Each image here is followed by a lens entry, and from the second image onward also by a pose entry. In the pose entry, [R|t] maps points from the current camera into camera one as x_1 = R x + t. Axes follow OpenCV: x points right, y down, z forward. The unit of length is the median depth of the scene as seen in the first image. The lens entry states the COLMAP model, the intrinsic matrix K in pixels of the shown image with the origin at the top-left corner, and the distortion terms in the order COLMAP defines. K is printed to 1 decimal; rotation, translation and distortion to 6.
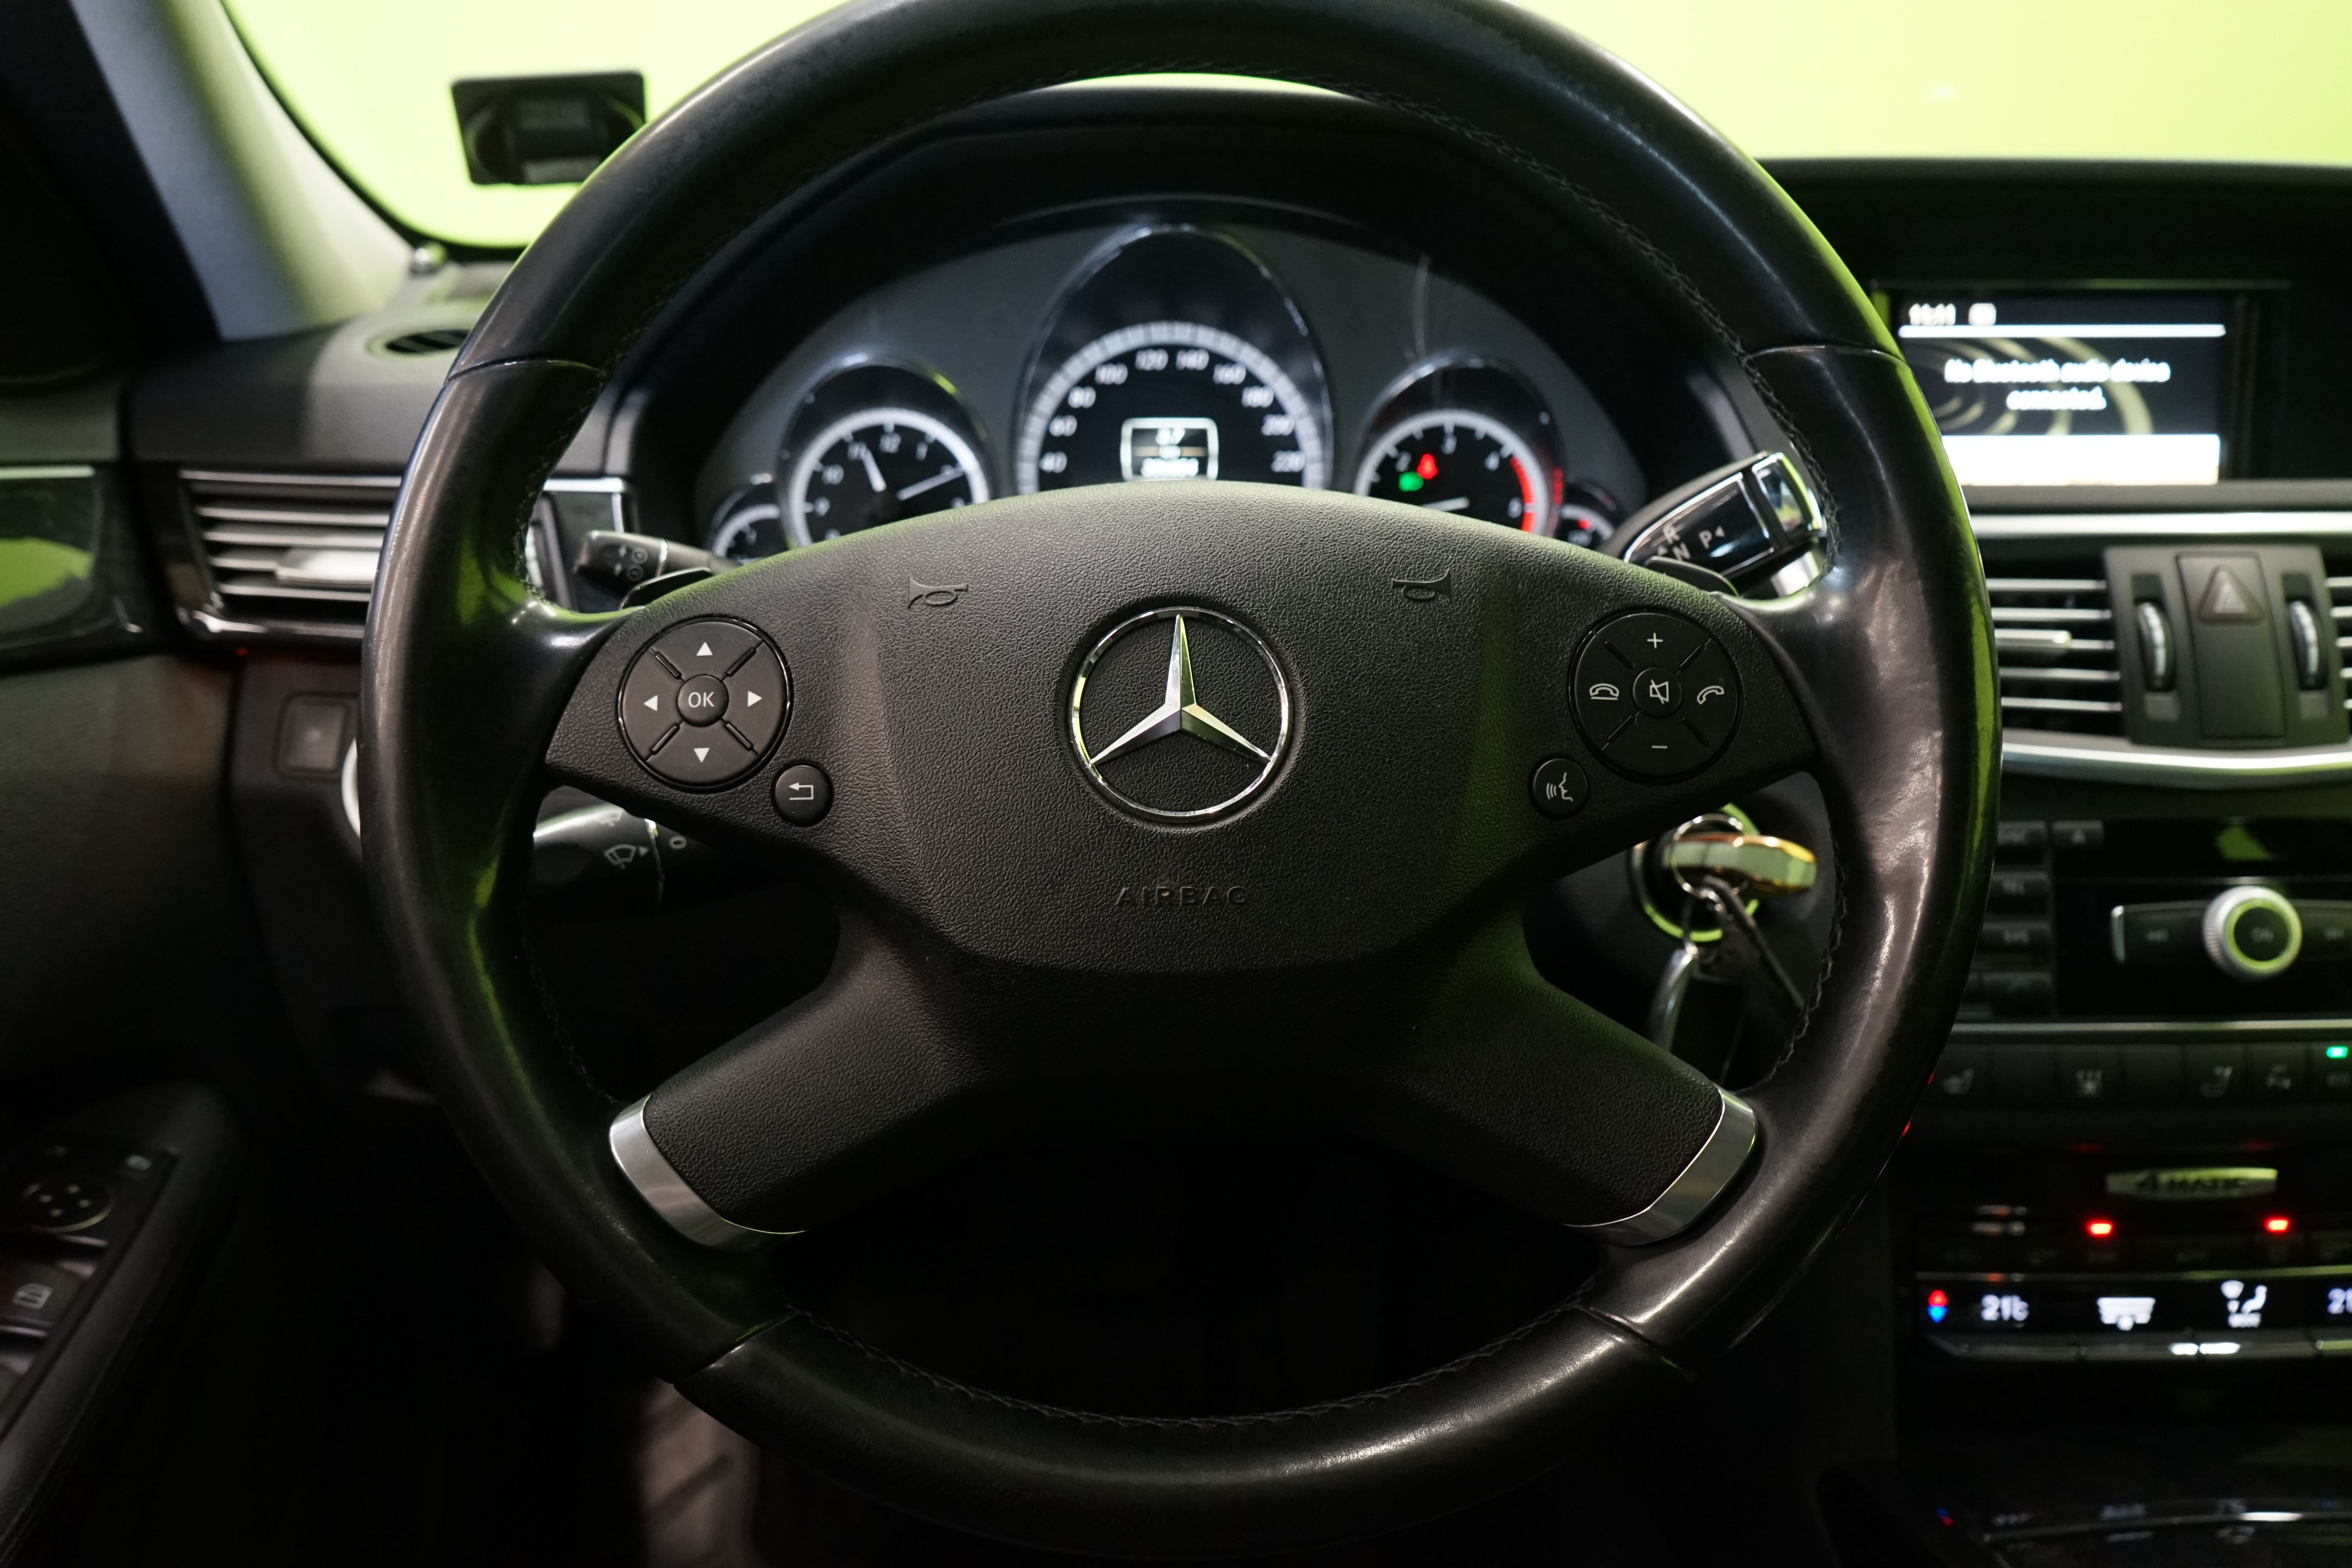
lens RADIAL K [[1989.1, 0, 1176.0], [0, 1989.1, 784.0], [0, 0, 1]] dist [-0.013084, 0.008781]
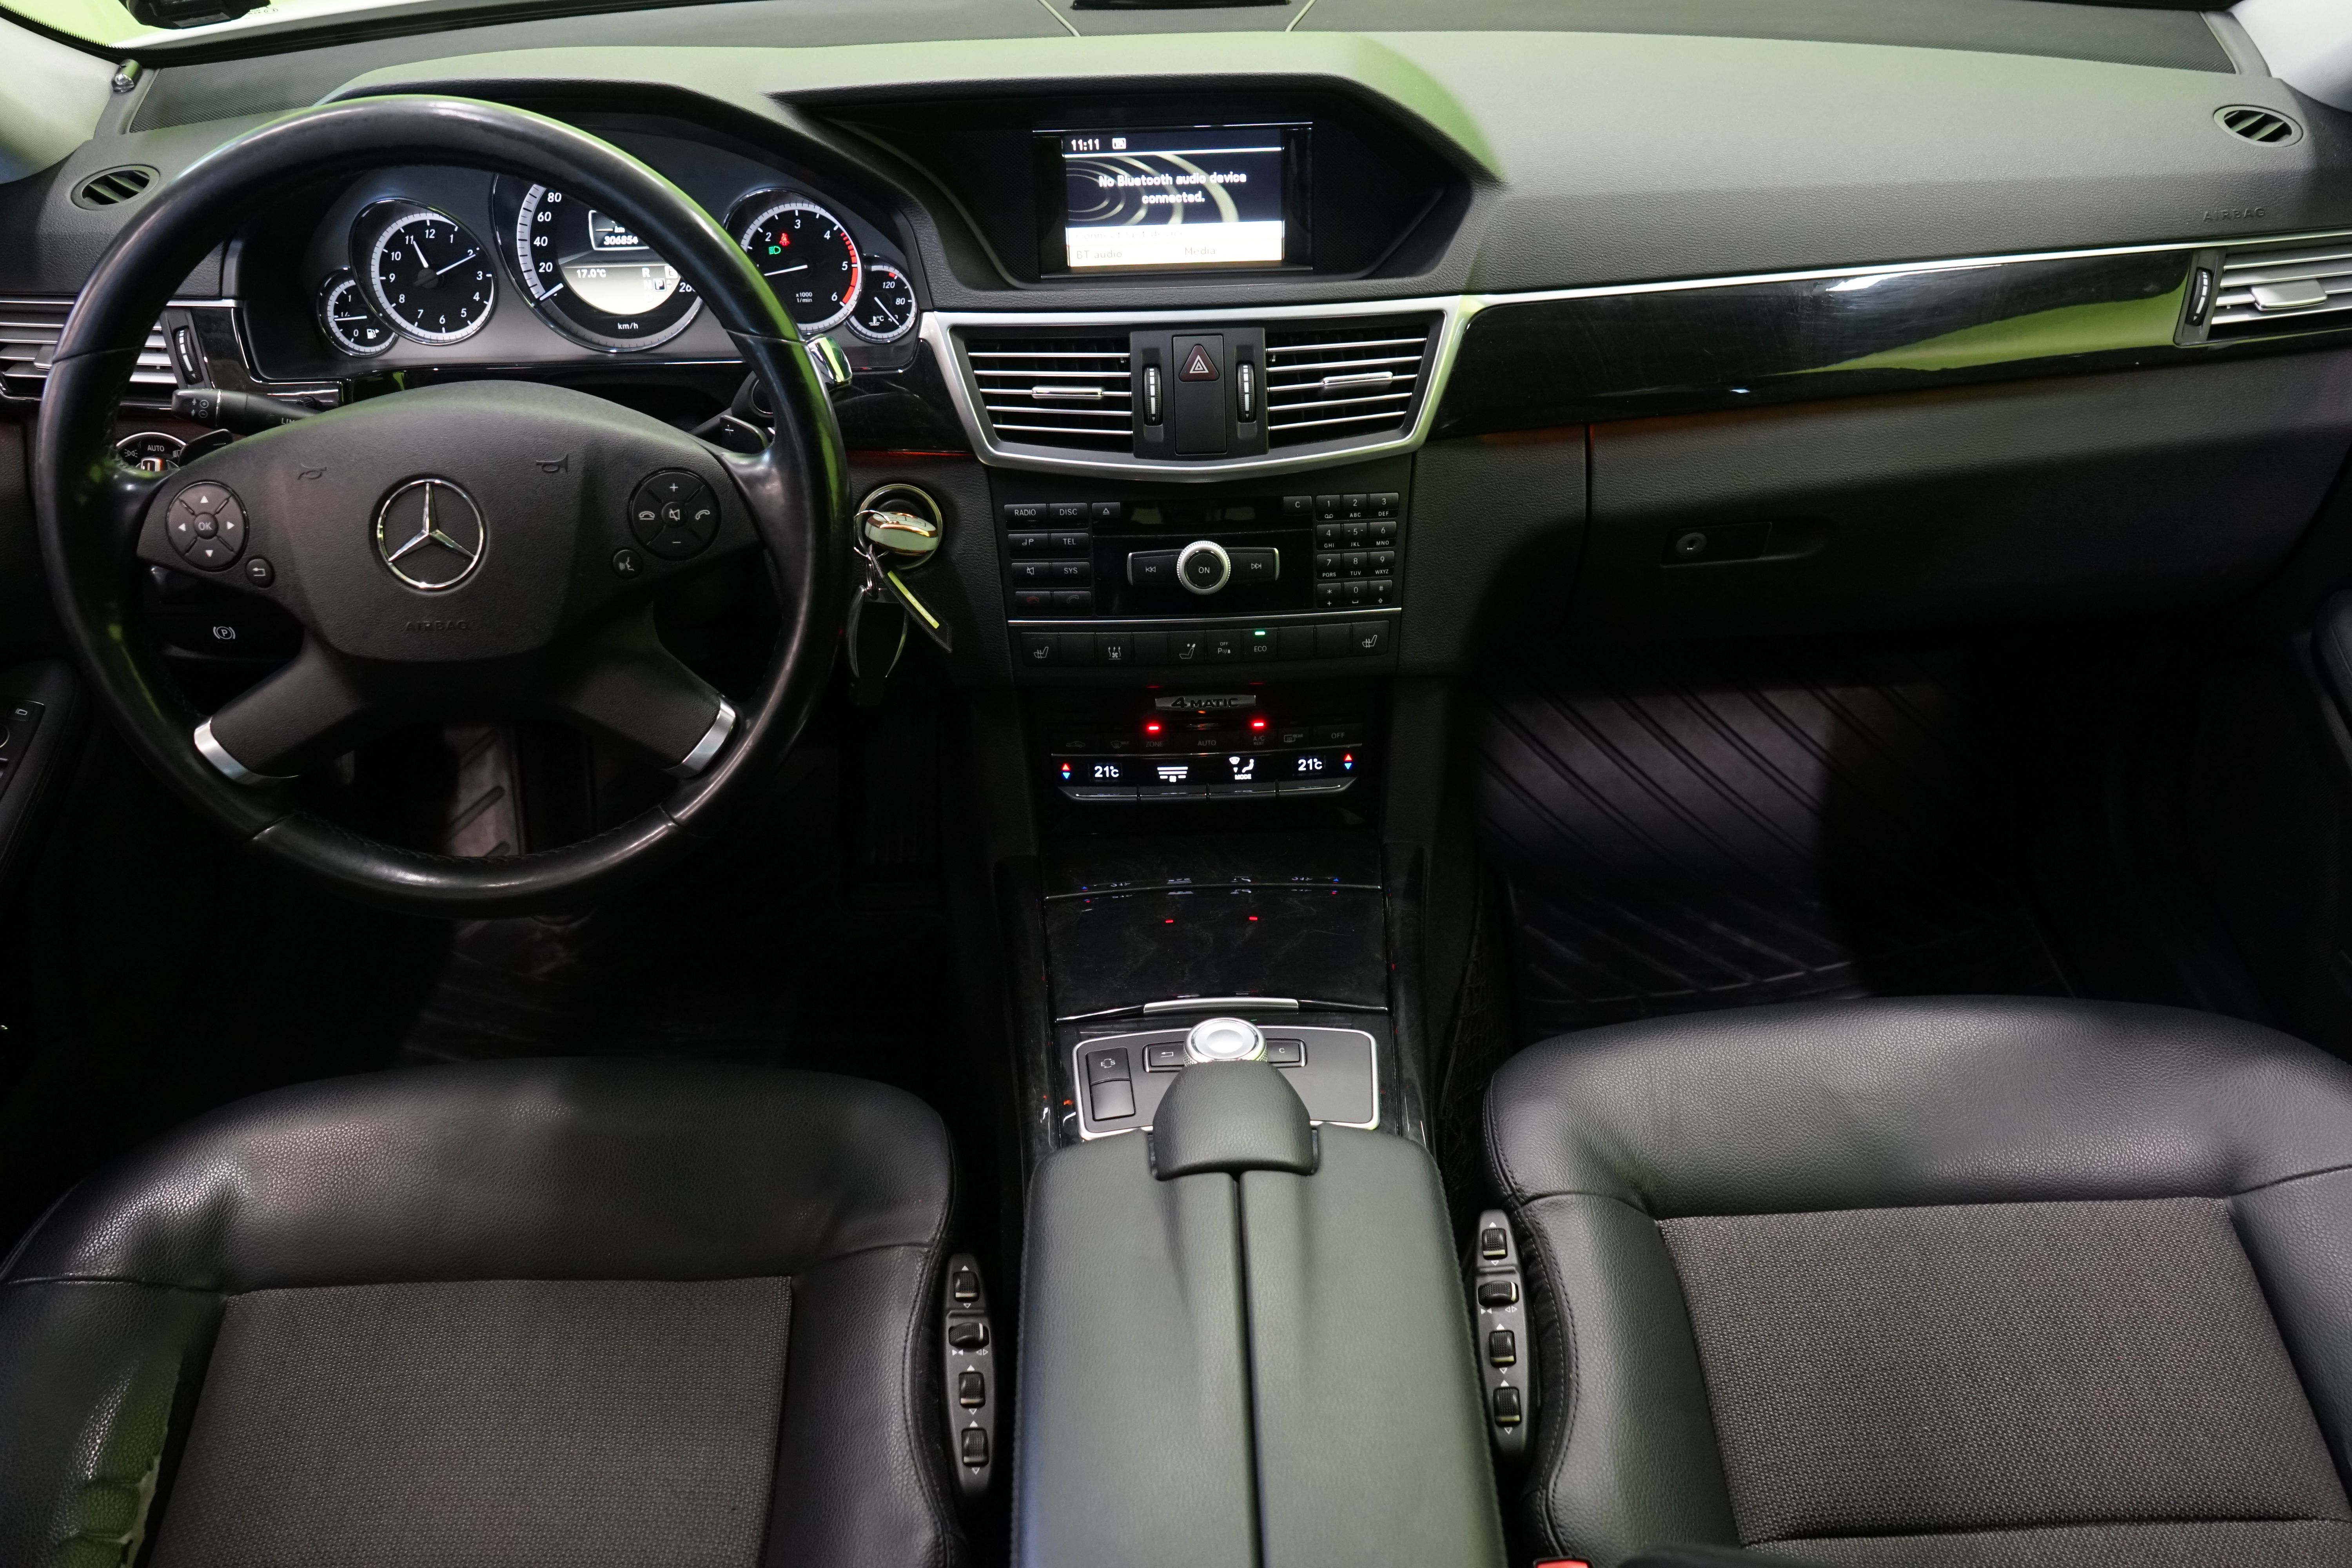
lens RADIAL K [[1958.6, 0, 1176.0], [0, 1958.6, 784.0], [0, 0, 1]] dist [-0.014597, 0.014551]
pose [[0.999644, -0.012533, -0.023534, 0.531347], [0.019344, 0.948360, 0.316605, -0.270969], [0.018350, -0.316948, 0.948265, -0.634985]]
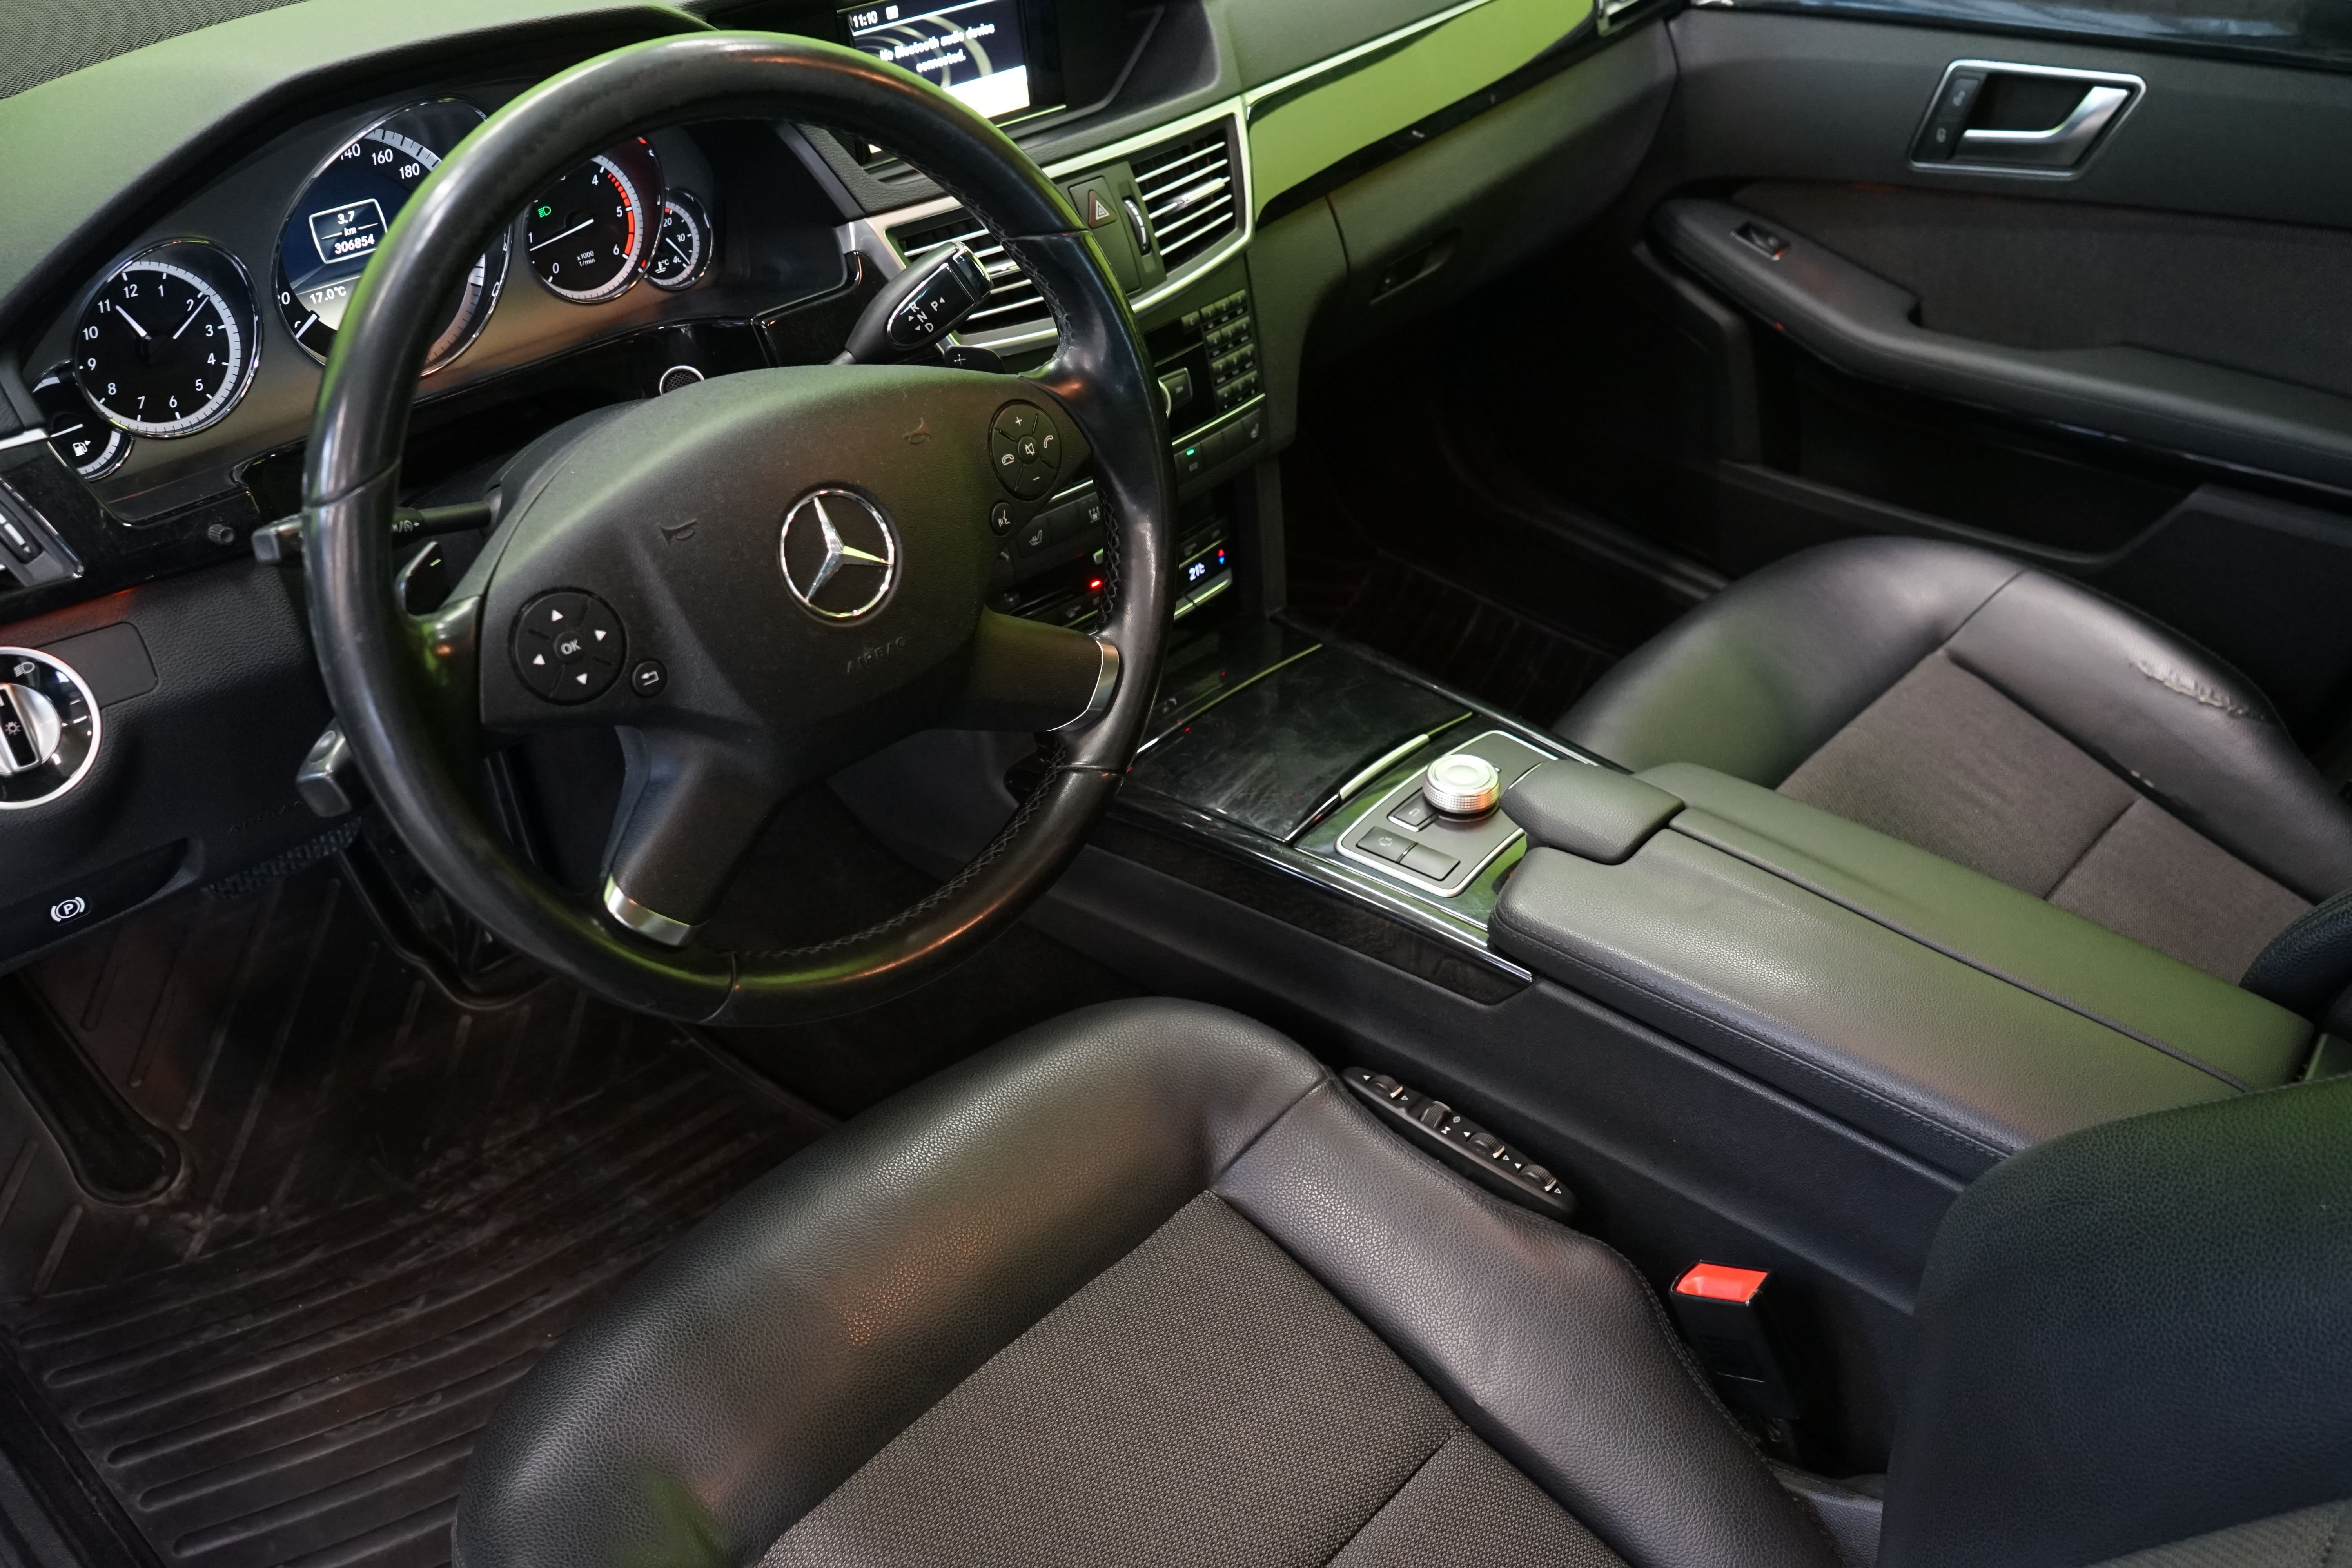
lens RADIAL K [[1951.0, 0, 1176.0], [0, 1951.0, 784.0], [0, 0, 1]] dist [-0.012455, 0.004483]
pose [[0.700017, -0.410976, 0.584017, -0.561965], [0.156953, 0.886350, 0.435602, -0.358550], [-0.696665, -0.213266, 0.684964, -0.260565]]
